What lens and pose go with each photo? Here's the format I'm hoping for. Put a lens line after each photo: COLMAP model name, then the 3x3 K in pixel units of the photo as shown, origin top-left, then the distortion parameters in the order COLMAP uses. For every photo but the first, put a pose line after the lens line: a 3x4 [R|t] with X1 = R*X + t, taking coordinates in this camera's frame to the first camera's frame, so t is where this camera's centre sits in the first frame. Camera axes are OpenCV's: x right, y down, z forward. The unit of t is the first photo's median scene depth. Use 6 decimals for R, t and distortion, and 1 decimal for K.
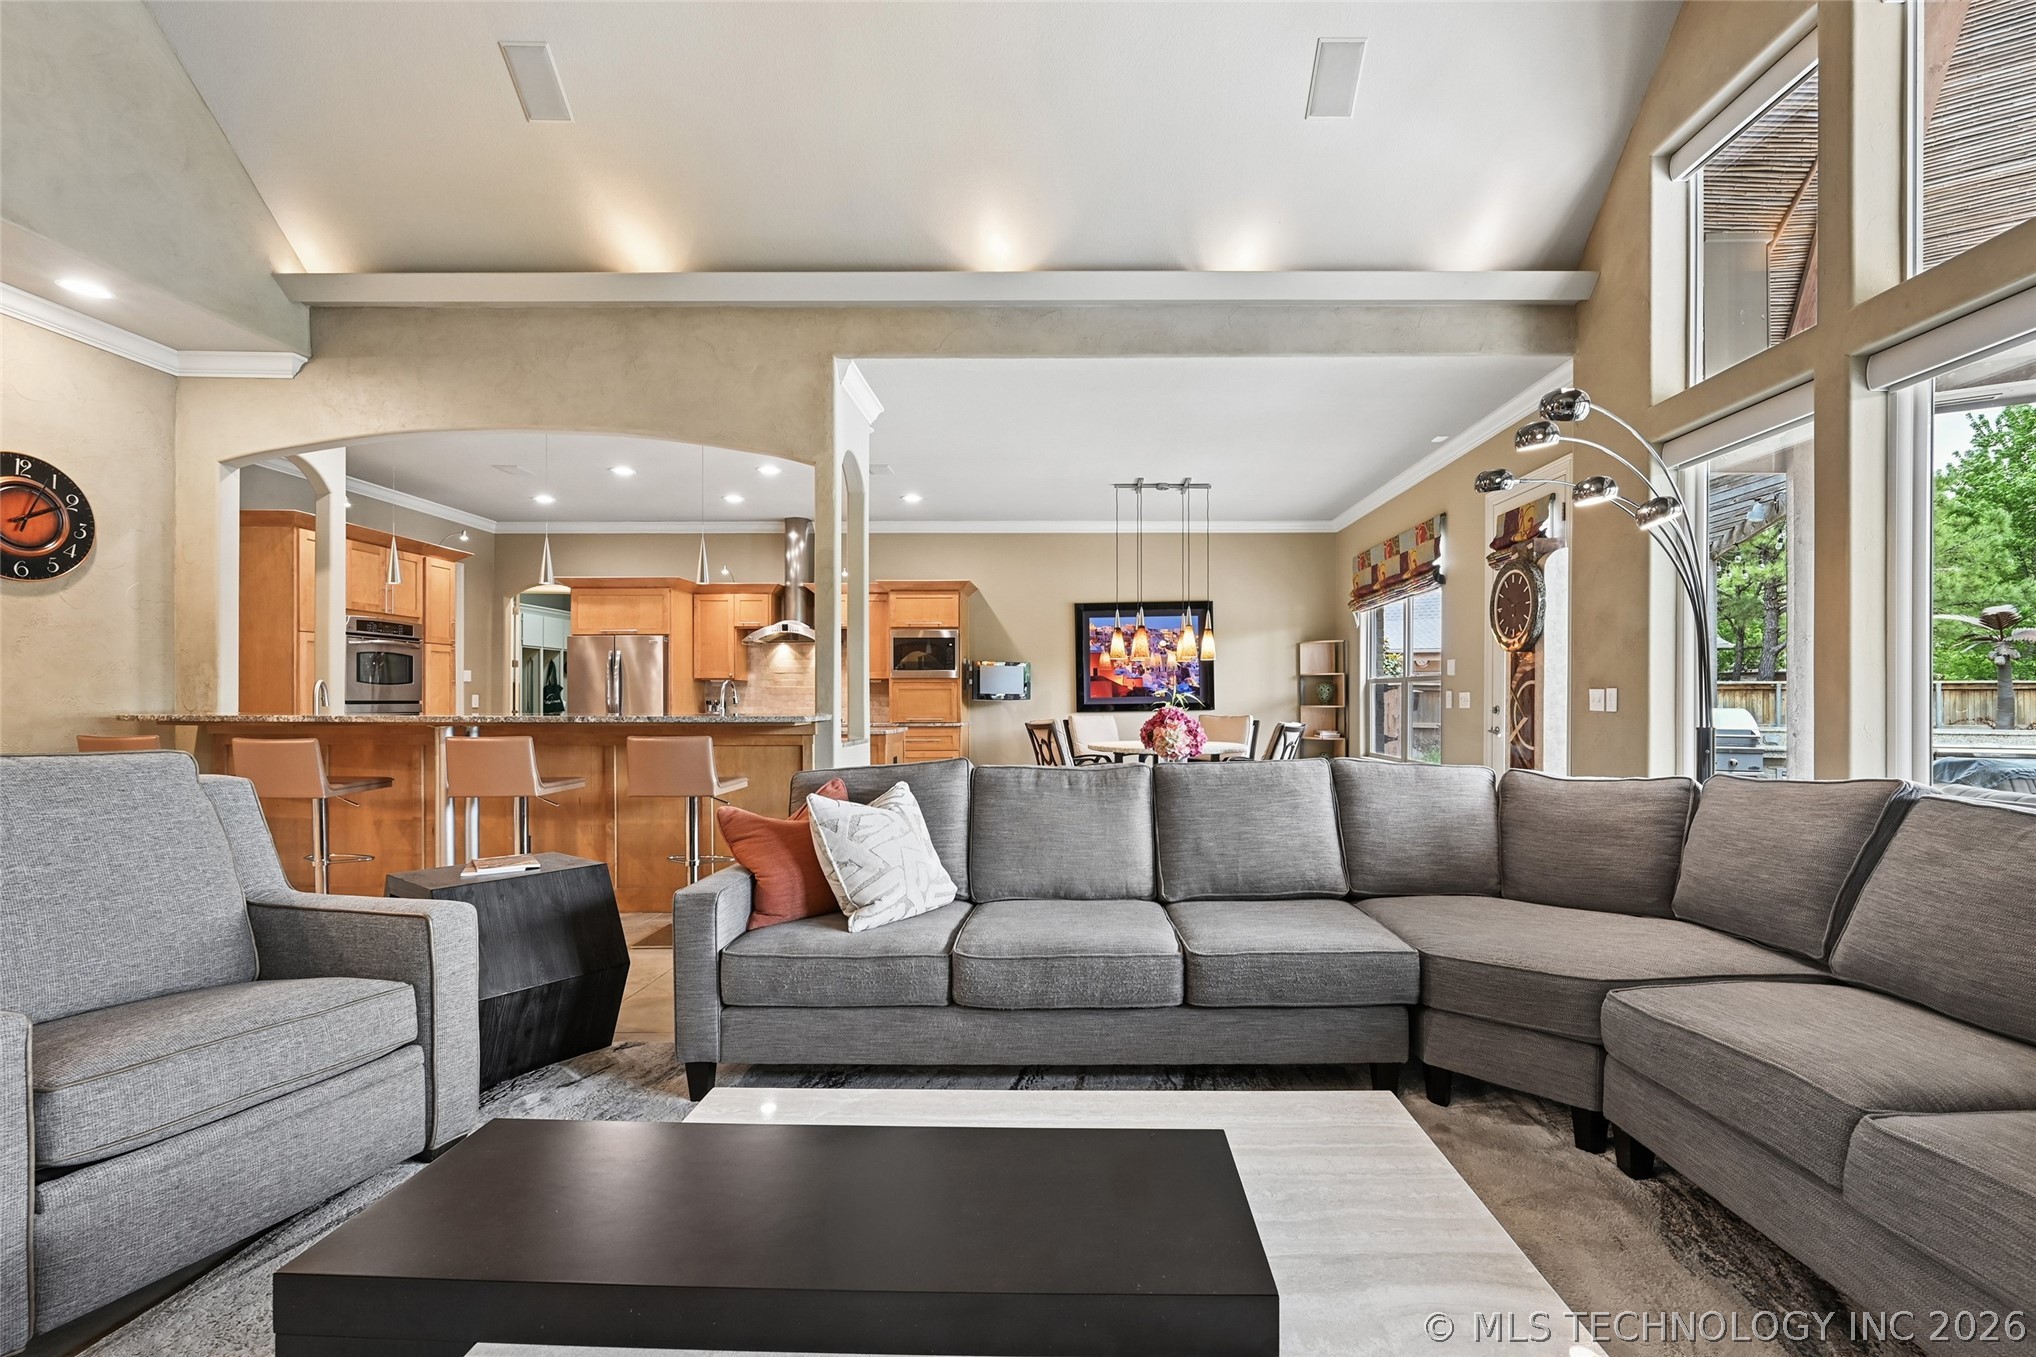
lens RADIAL K [[829.5, 0, 1069.8], [0, 829.5, 697.4], [0, 0, 1]] dist [0.001707, 0.000001]
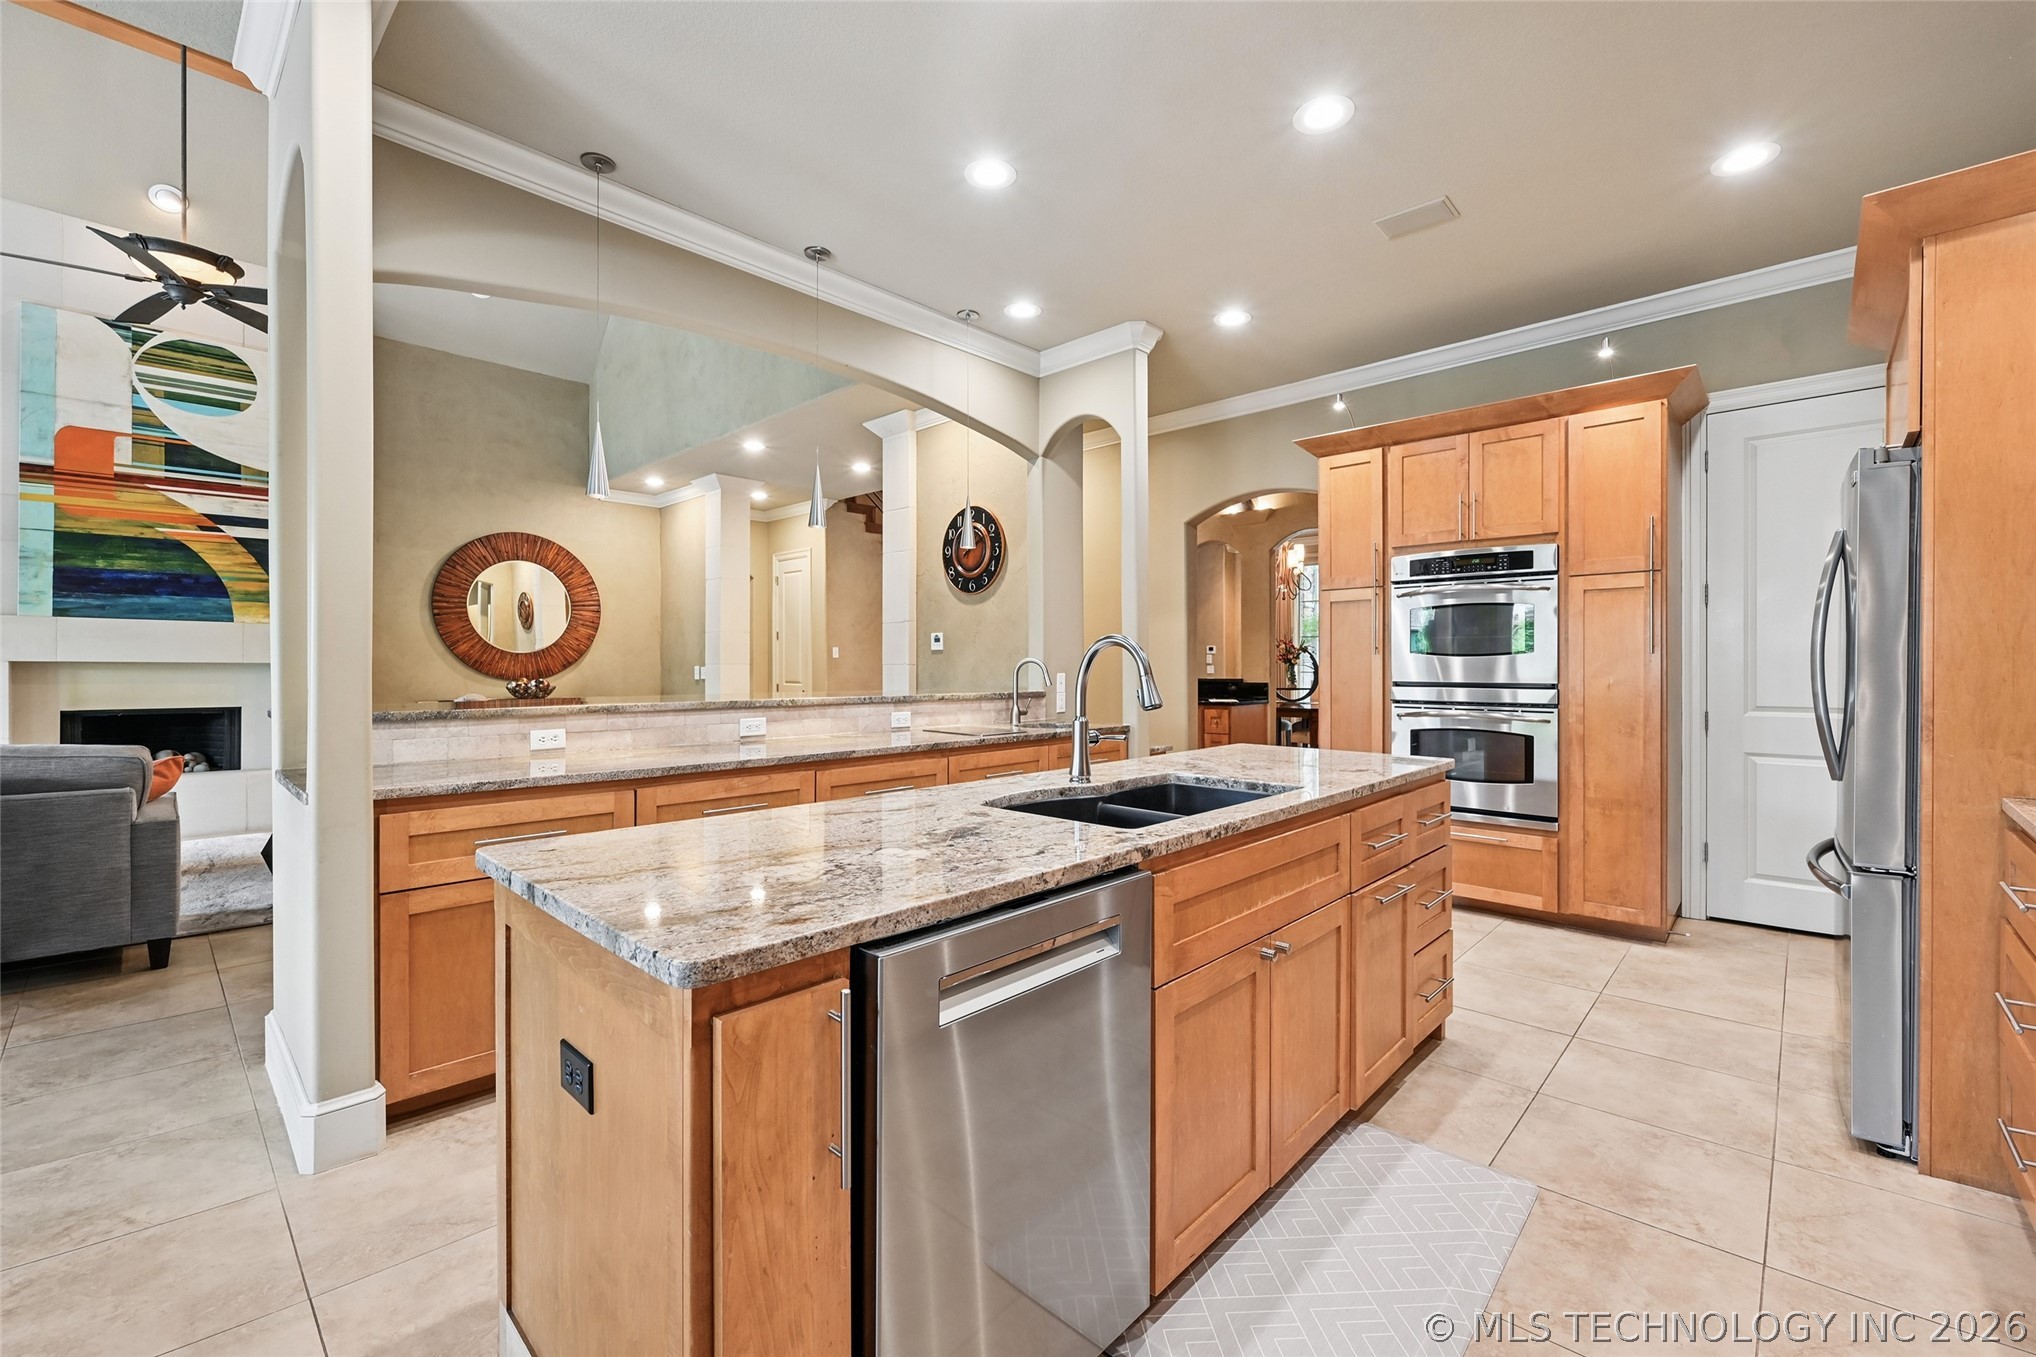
lens RADIAL K [[848.8, 0, 1024.9], [0, 848.8, 671.7], [0, 0, 1]] dist [0.000618, 0.000190]
pose [[-0.683819, 0.003234, -0.729644, -0.110977], [0.000006, 0.999990, 0.004427, -0.005350], [0.729651, 0.003023, -0.683813, 0.950853]]
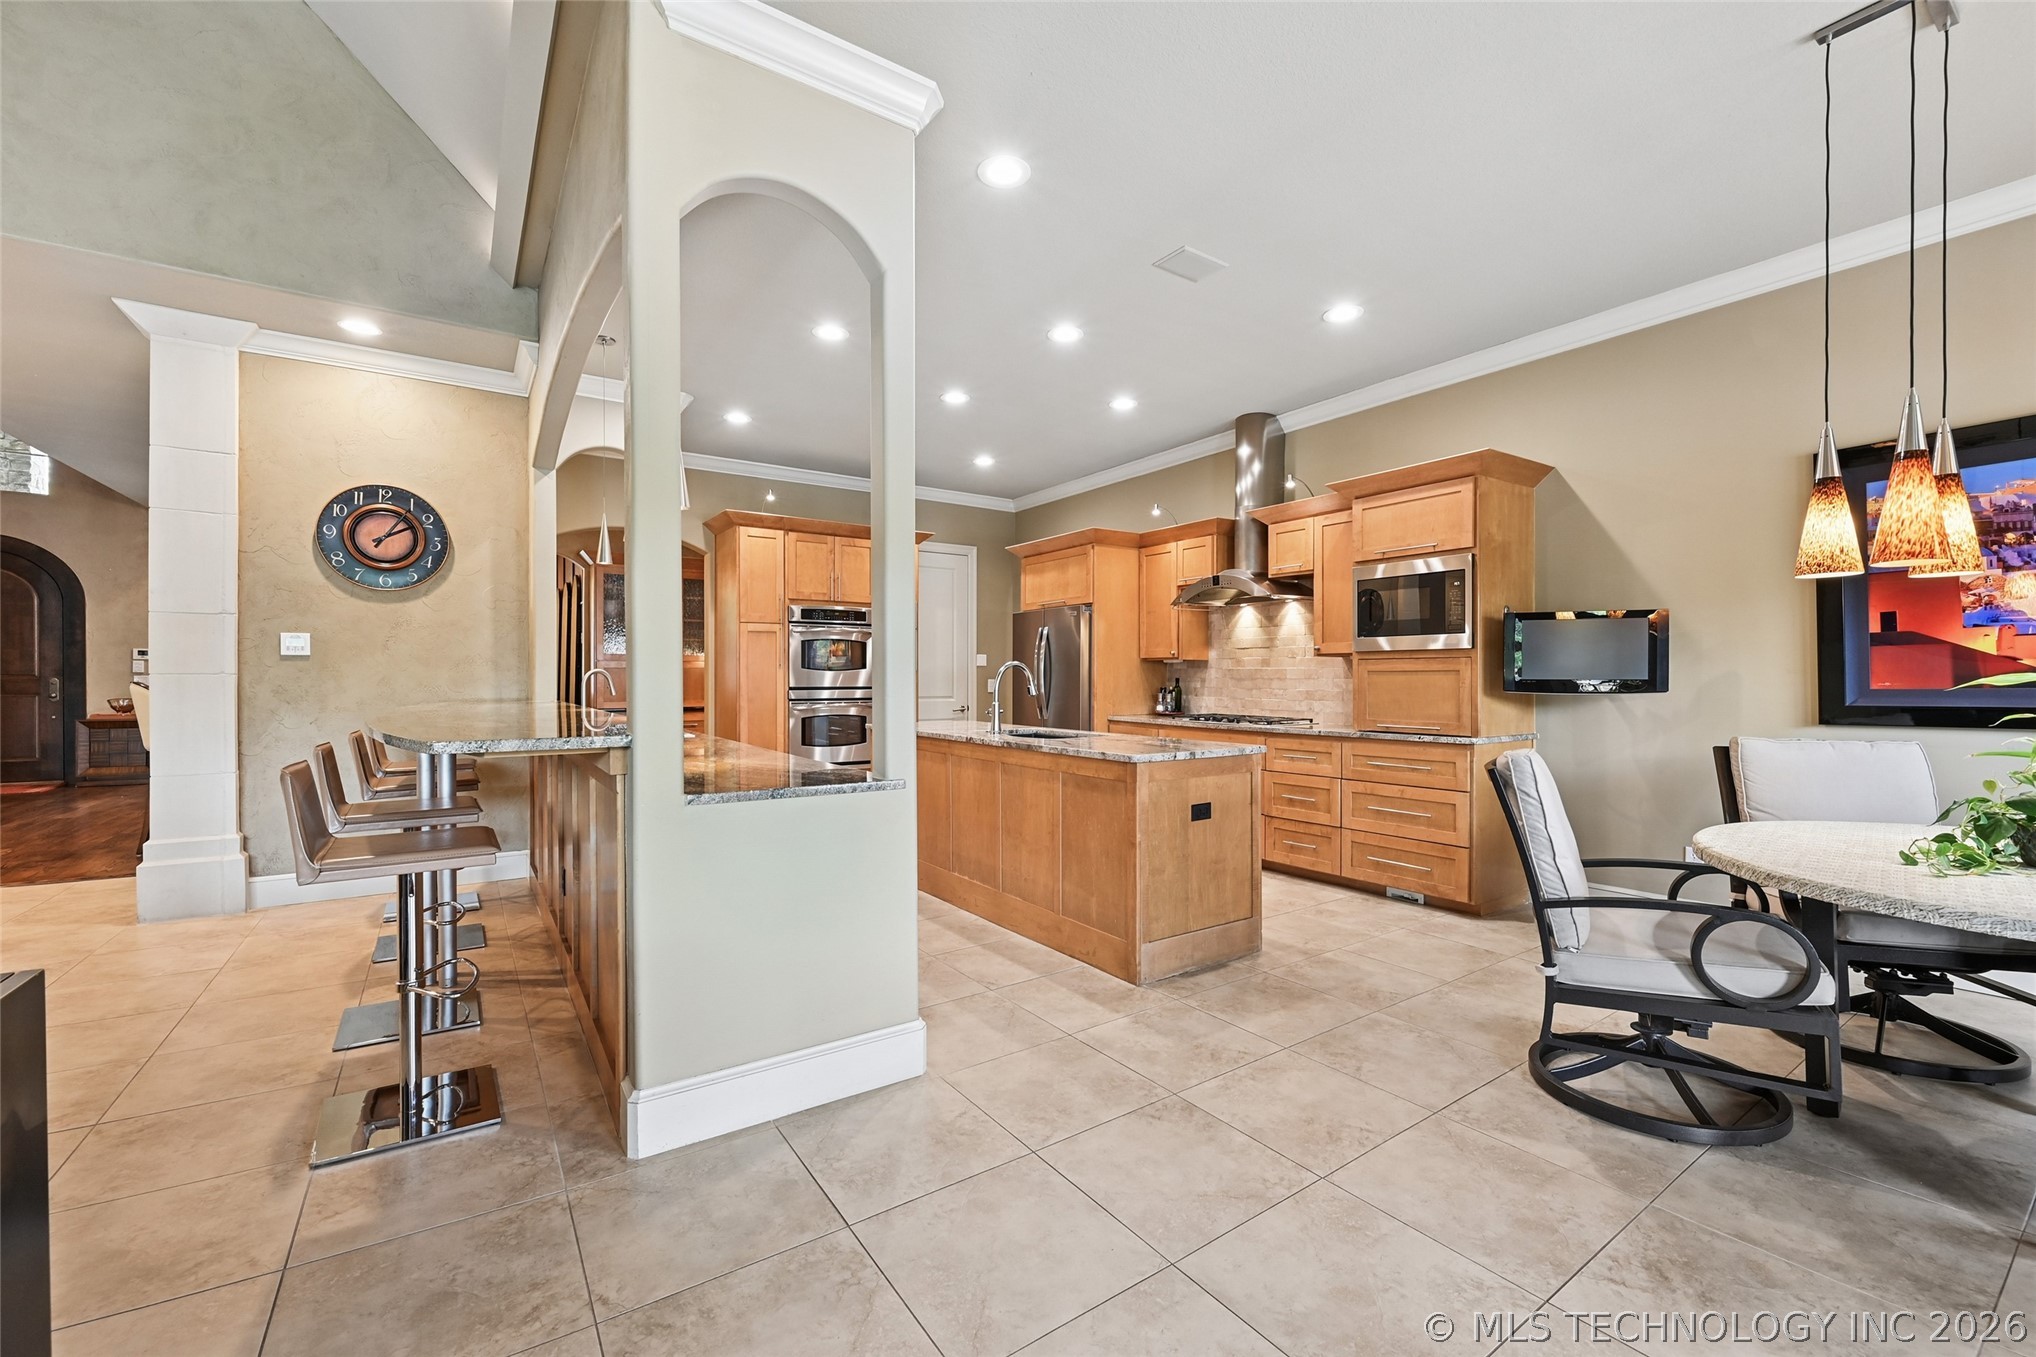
lens RADIAL K [[831.3, 0, 1042.1], [0, 831.3, 682.3], [0, 0, 1]] dist [-0.014622, 0.010933]
pose [[0.578035, 0.004660, -0.815999, 0.124919], [0.000867, 0.999980, 0.006324, -0.006038], [0.816012, -0.004363, 0.578019, 0.493928]]
